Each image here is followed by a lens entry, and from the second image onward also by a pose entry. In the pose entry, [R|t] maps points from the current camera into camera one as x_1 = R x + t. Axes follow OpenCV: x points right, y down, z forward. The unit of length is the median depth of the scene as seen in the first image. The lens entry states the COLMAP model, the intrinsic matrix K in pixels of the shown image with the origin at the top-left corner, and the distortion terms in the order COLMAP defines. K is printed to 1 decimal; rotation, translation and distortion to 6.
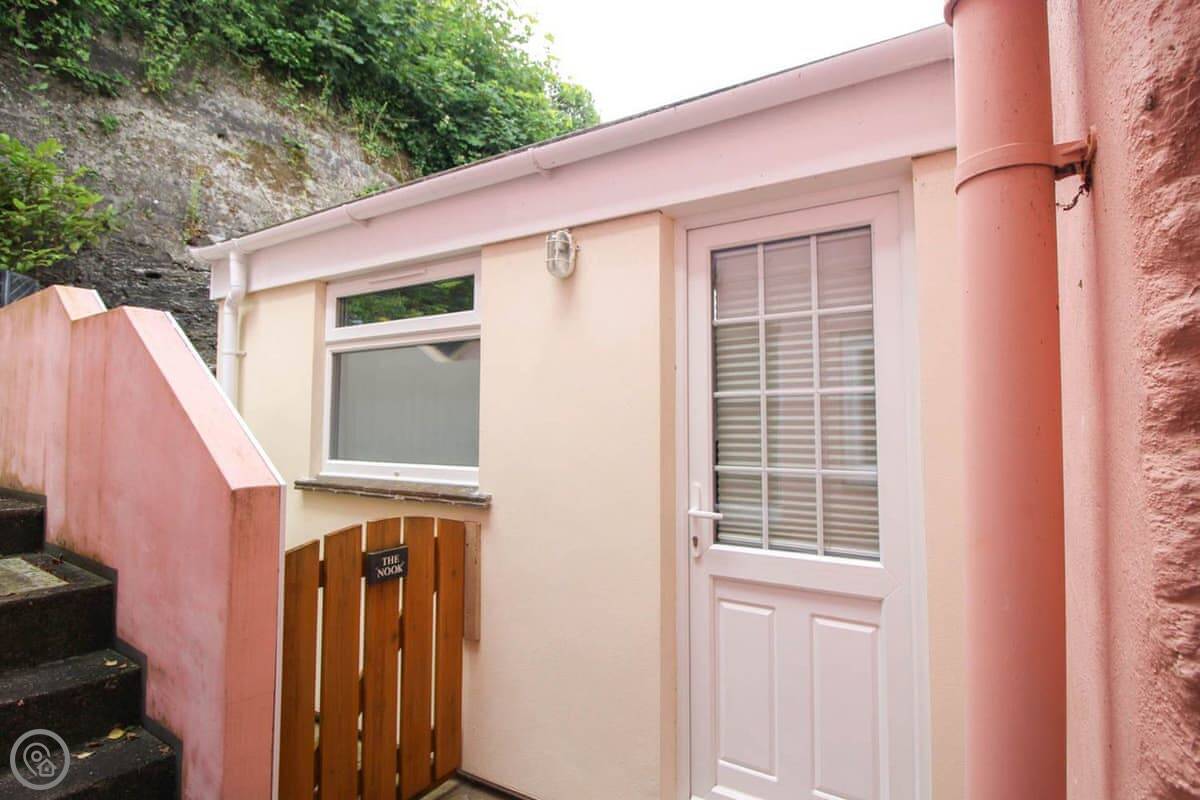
lens RADIAL K [[578.0, 0, 605.8], [0, 578.0, 386.9], [0, 0, 1]] dist [0.000380, -0.010238]
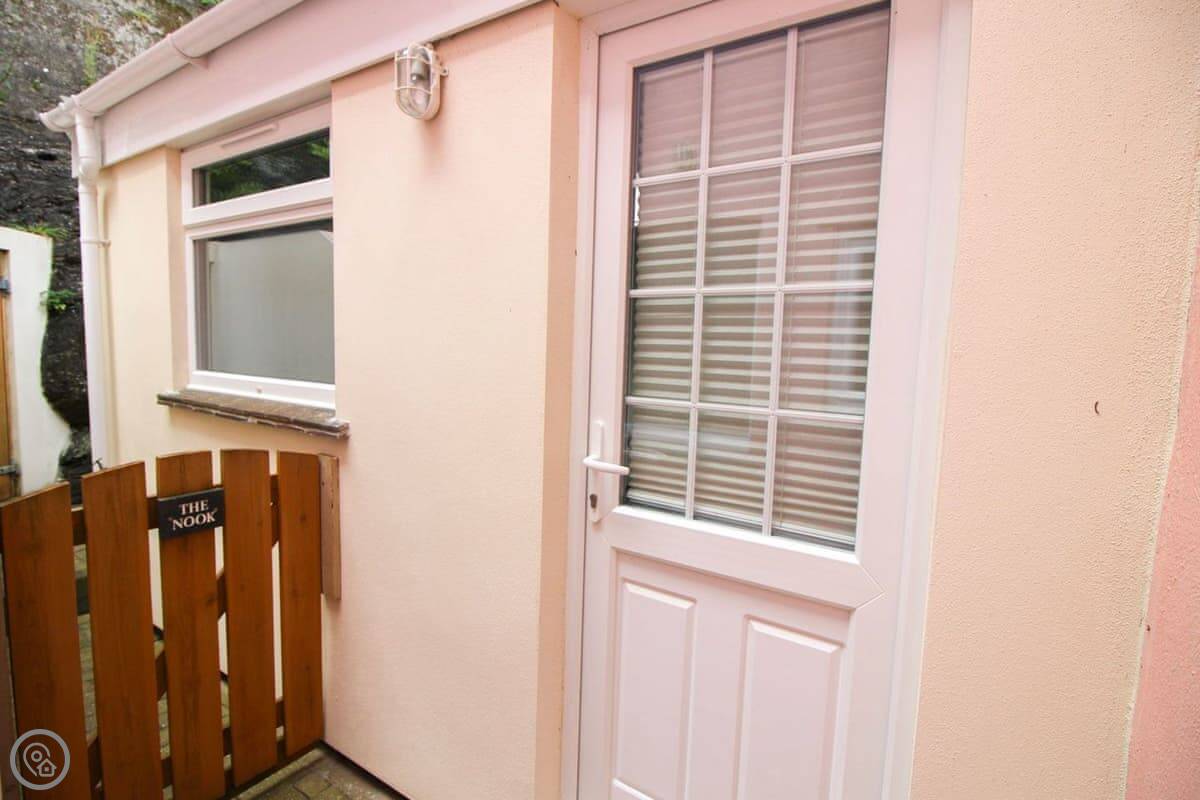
lens RADIAL K [[578.0, 0, 561.8], [0, 578.0, 384.7], [0, 0, 1]] dist [0.000380, -0.010238]
pose [[0.998345, 0.027471, -0.050533, 0.142822], [-0.019861, 0.989179, 0.145360, 0.021983], [0.053979, -0.144116, 0.988088, 0.303247]]
